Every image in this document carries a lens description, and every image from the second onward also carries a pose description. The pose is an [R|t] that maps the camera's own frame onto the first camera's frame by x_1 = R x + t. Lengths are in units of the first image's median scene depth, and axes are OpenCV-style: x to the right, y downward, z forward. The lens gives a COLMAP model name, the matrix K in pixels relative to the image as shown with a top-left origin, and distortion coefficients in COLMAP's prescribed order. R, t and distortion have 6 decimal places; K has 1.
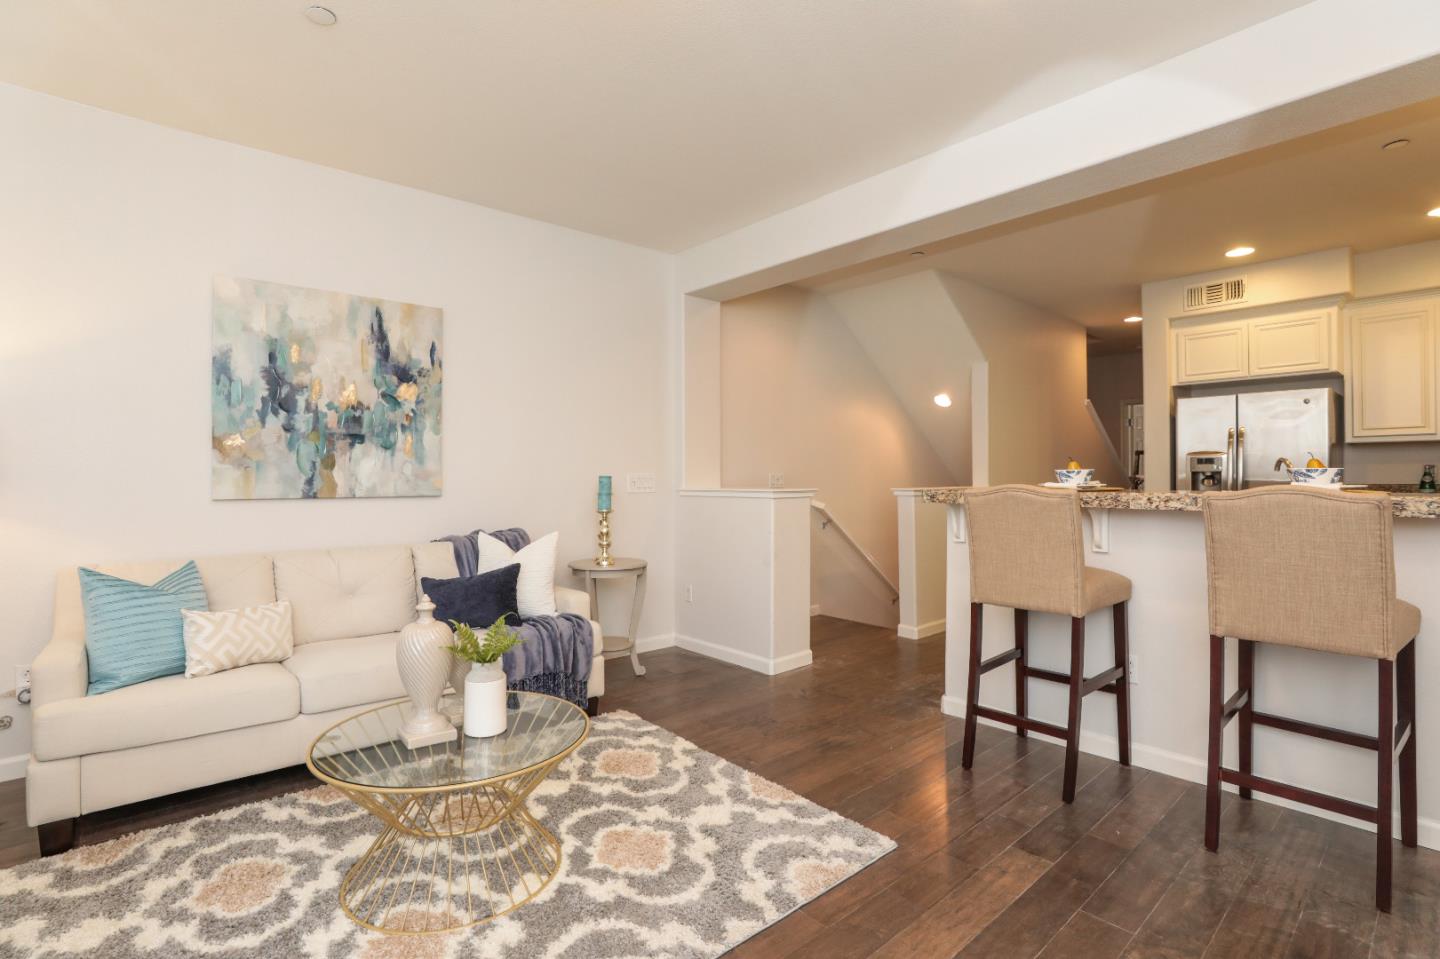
lens RADIAL K [[687.3, 0, 733.9], [0, 687.3, 475.7], [0, 0, 1]] dist [-0.020156, 0.003286]
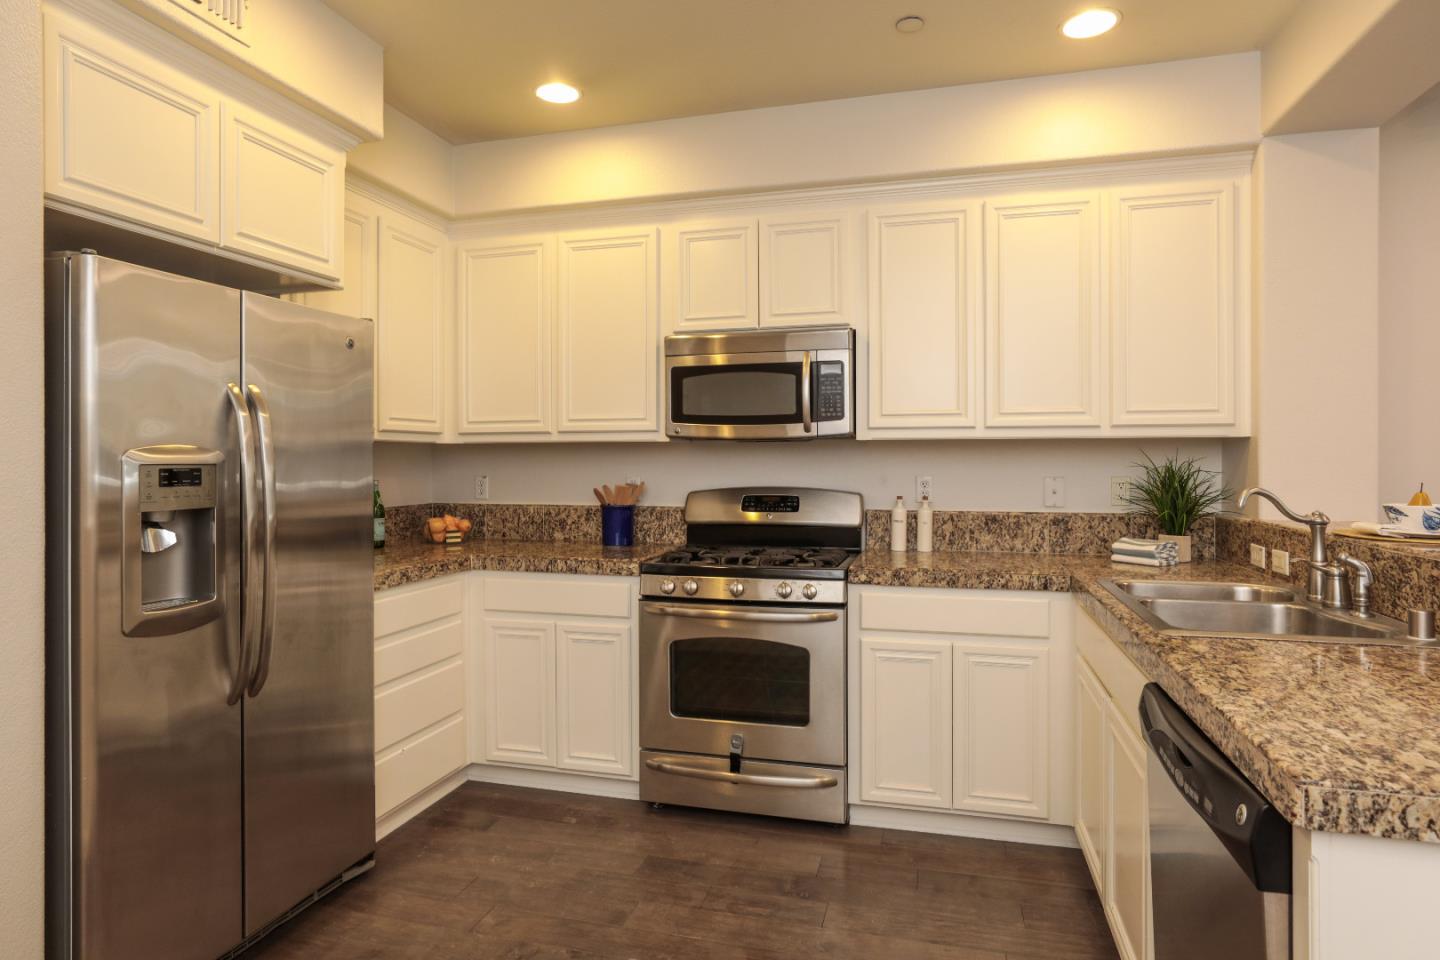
lens RADIAL K [[787.7, 0, 732.1], [0, 787.7, 468.3], [0, 0, 1]] dist [-0.005228, 0.000745]
pose [[-0.541835, -0.004144, 0.840475, 0.264655], [0.001705, 0.999980, 0.006029, -0.027948], [-0.840483, 0.004700, -0.541817, 1.020668]]
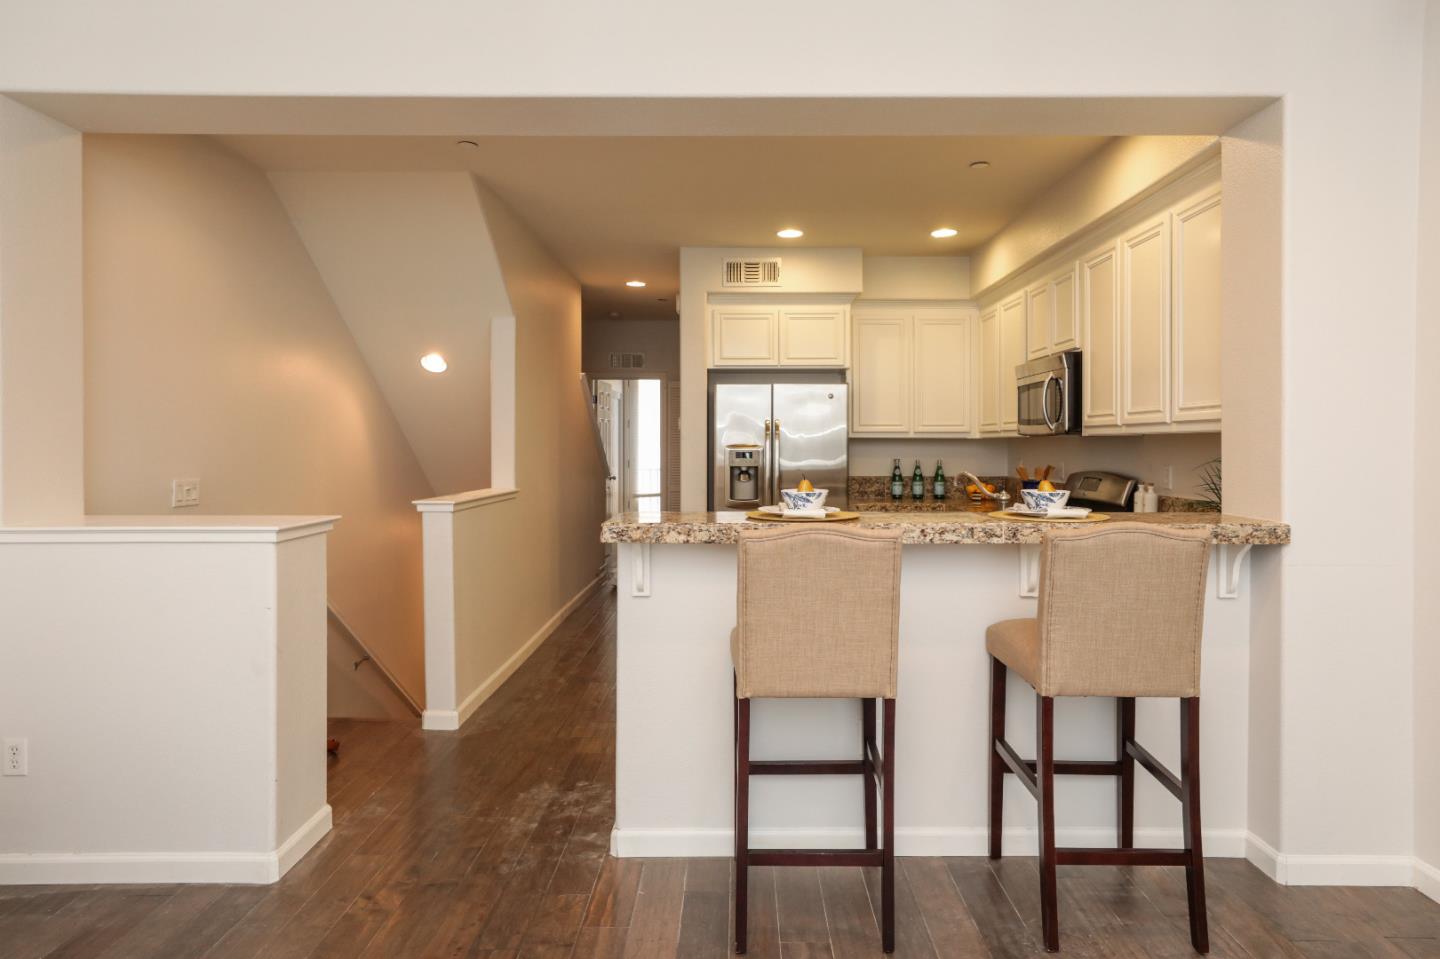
lens RADIAL K [[839.5, 0, 748.3], [0, 839.5, 451.5], [0, 0, 1]] dist [-0.008381, 0.003861]
pose [[0.665833, -0.003305, 0.746093, -0.148048], [-0.003449, 0.999966, 0.007508, -0.035901], [-0.746093, -0.007572, 0.665799, 0.256801]]
